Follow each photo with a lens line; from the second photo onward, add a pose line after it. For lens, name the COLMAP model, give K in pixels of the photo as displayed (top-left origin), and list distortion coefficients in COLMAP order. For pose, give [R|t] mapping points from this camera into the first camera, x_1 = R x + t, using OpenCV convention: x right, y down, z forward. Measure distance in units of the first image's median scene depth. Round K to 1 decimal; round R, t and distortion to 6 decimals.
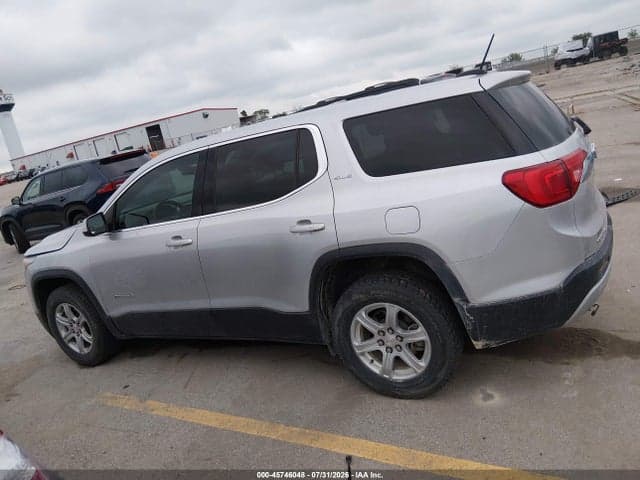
lens RADIAL K [[490.6, 0, 320.0], [0, 490.6, 240.0], [0, 0, 1]] dist [0.086288, -0.169426]
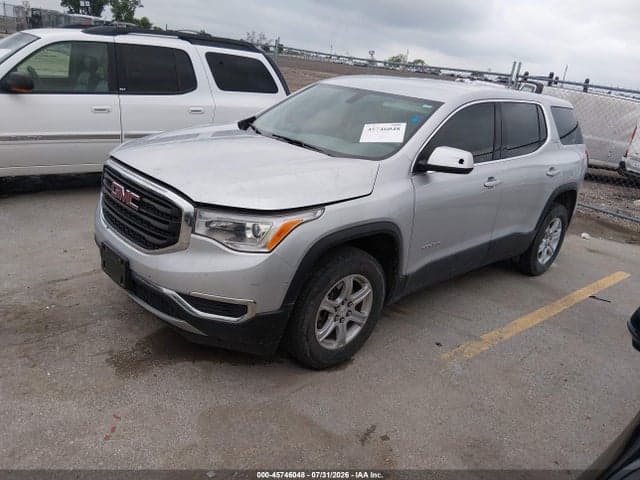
lens RADIAL K [[490.6, 0, 320.0], [0, 490.6, 240.0], [0, 0, 1]] dist [0.086288, -0.169426]
pose [[0.279224, -0.077856, 0.957065, -1.710168], [0.046079, 0.996646, 0.067633, 0.046364], [-0.959120, 0.025216, 0.281875, 1.247116]]
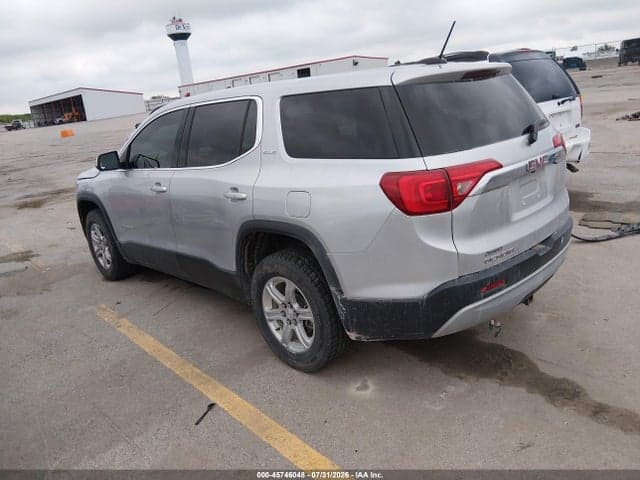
lens RADIAL K [[490.6, 0, 320.0], [0, 490.6, 240.0], [0, 0, 1]] dist [0.086288, -0.169426]
pose [[0.950029, 0.188187, -0.249057, 0.427040], [-0.164832, 0.979974, 0.111717, -0.077748], [0.265094, -0.065082, 0.962024, 0.012559]]
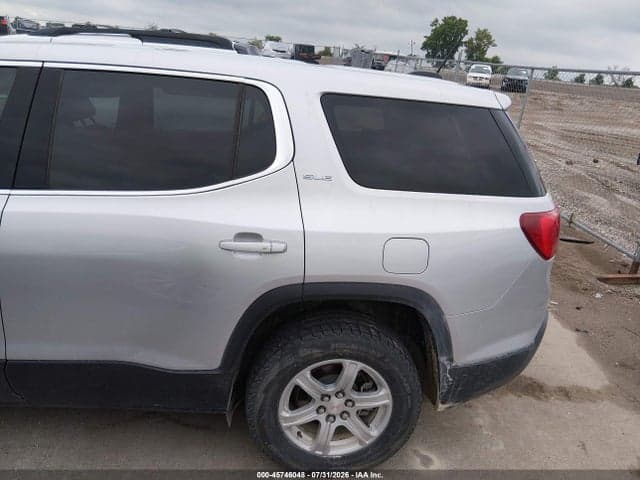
lens RADIAL K [[490.6, 0, 320.0], [0, 490.6, 240.0], [0, 0, 1]] dist [0.086288, -0.169426]
pose [[0.789090, 0.086416, 0.608169, -0.341079], [-0.123169, 0.992207, 0.018825, -0.053962], [-0.601803, -0.089762, 0.793584, 0.436875]]
